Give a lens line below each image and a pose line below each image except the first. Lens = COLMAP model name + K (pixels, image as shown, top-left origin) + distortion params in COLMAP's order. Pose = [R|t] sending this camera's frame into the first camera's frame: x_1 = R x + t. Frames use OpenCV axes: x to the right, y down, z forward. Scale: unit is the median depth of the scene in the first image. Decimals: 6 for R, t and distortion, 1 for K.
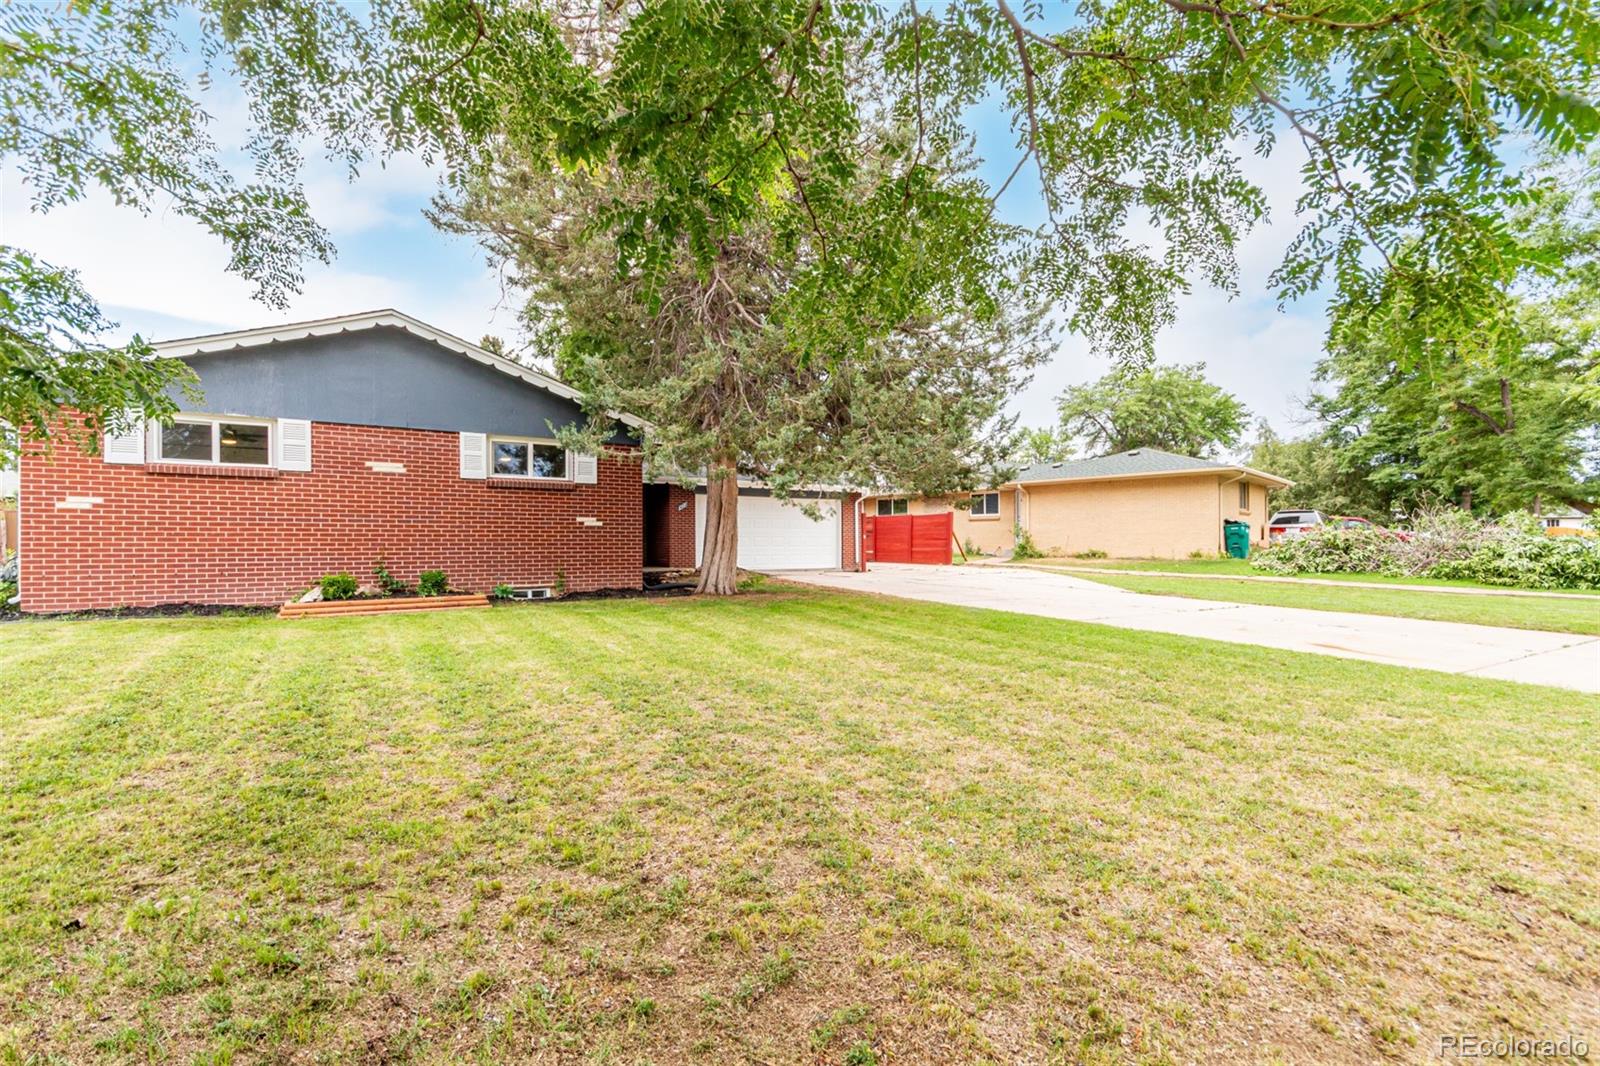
lens RADIAL K [[748.5, 0, 804.0], [0, 748.5, 529.0], [0, 0, 1]] dist [0.002778, -0.000497]
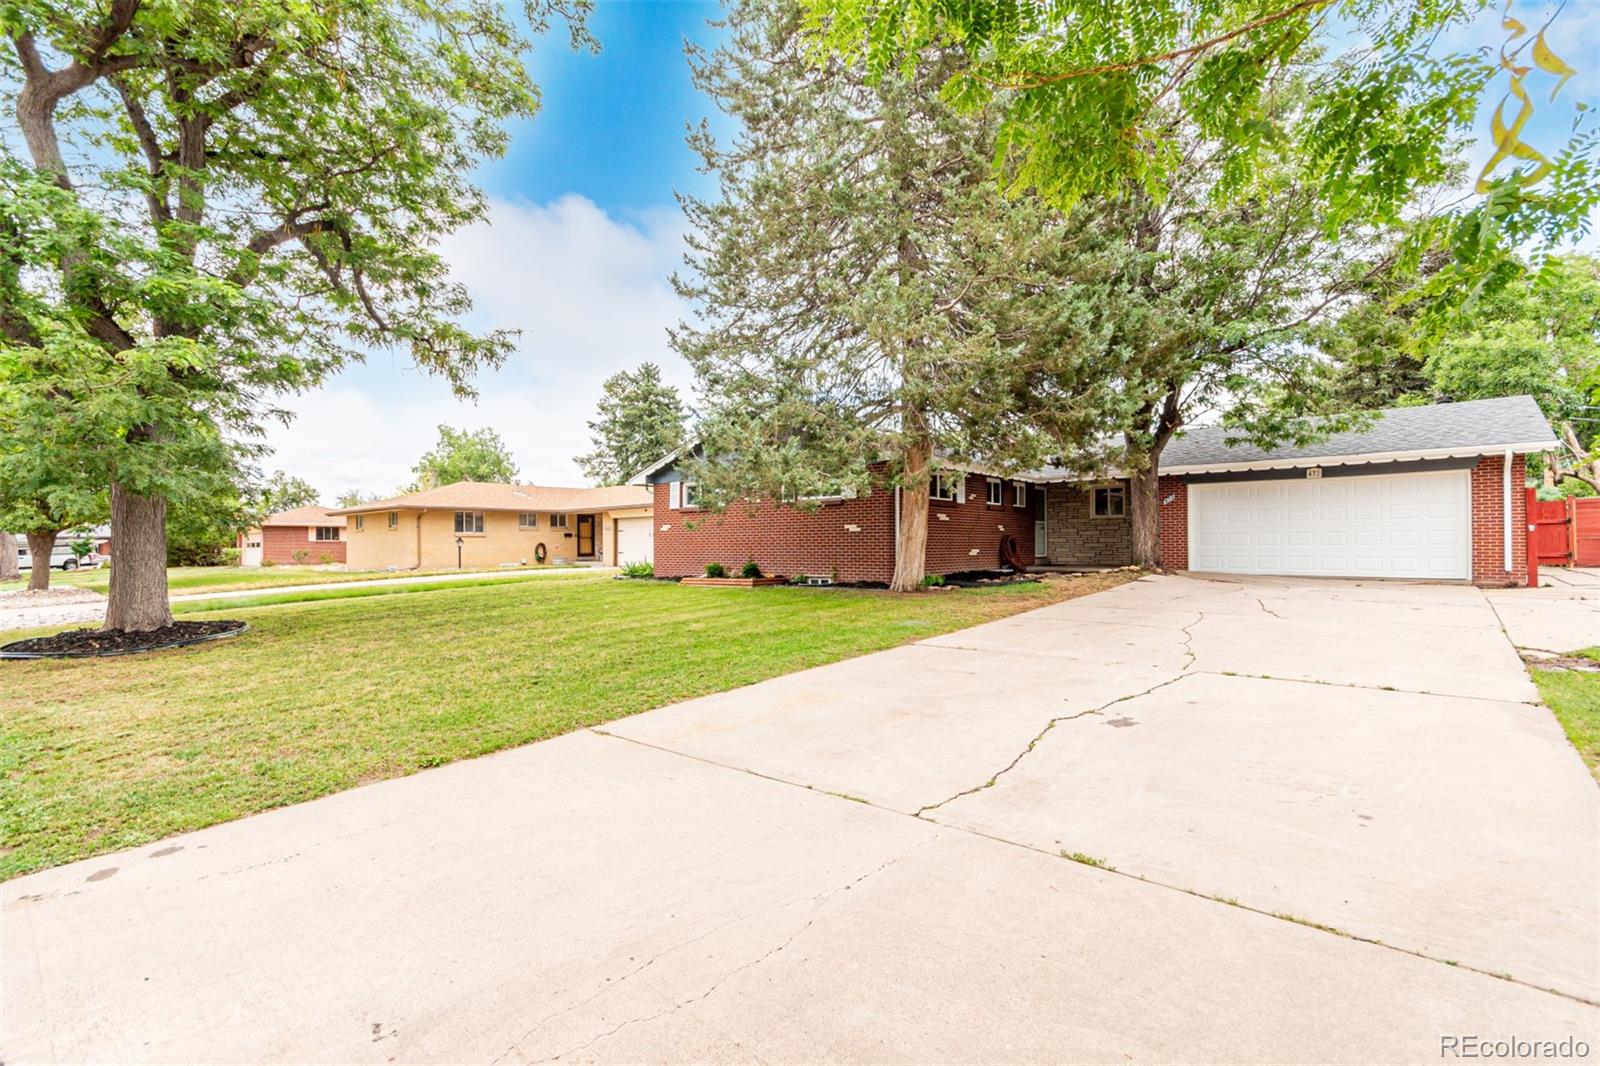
lens RADIAL K [[748.5, 0, 804.0], [0, 748.5, 529.0], [0, 0, 1]] dist [0.002778, -0.000497]
pose [[0.295554, -0.020773, -0.955100, 0.945968], [0.027642, 0.999531, -0.013186, 0.006553], [0.954926, -0.022504, 0.295990, 0.559832]]
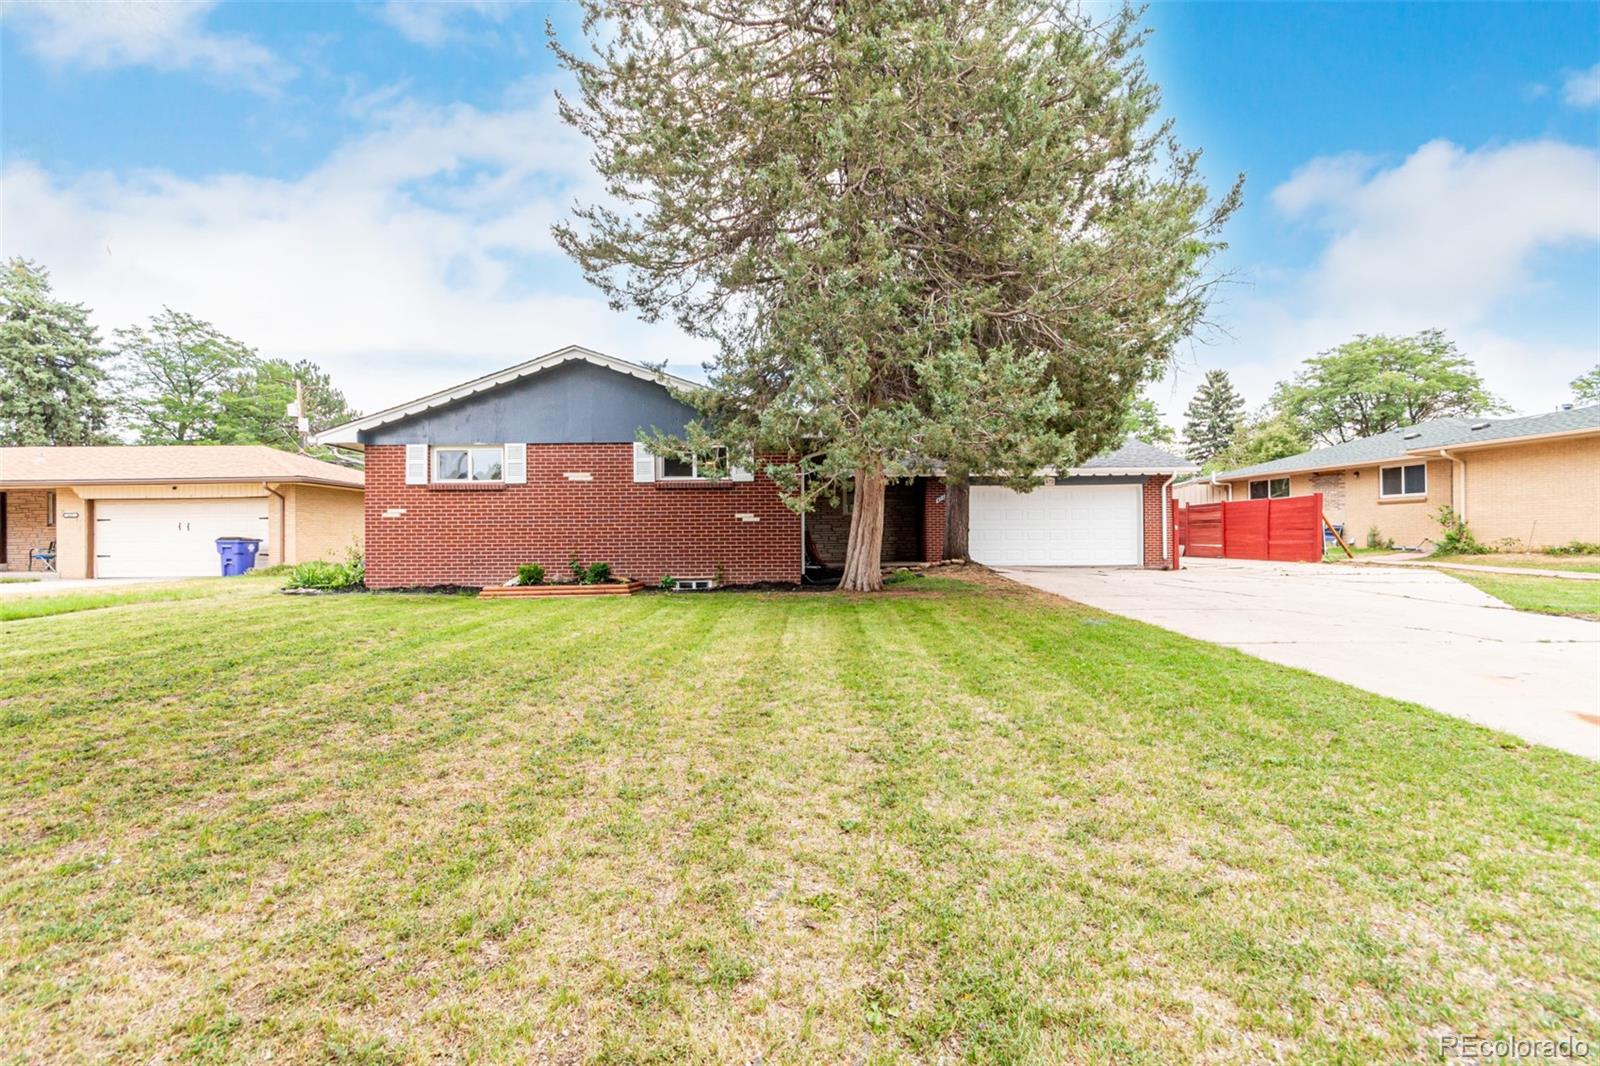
lens RADIAL K [[748.5, 0, 804.0], [0, 748.5, 529.0], [0, 0, 1]] dist [0.002778, -0.000497]
pose [[0.841089, -0.015005, -0.540688, 0.360909], [0.018516, 0.999828, 0.001057, 0.006607], [0.540579, -0.010901, 0.841223, 0.163674]]
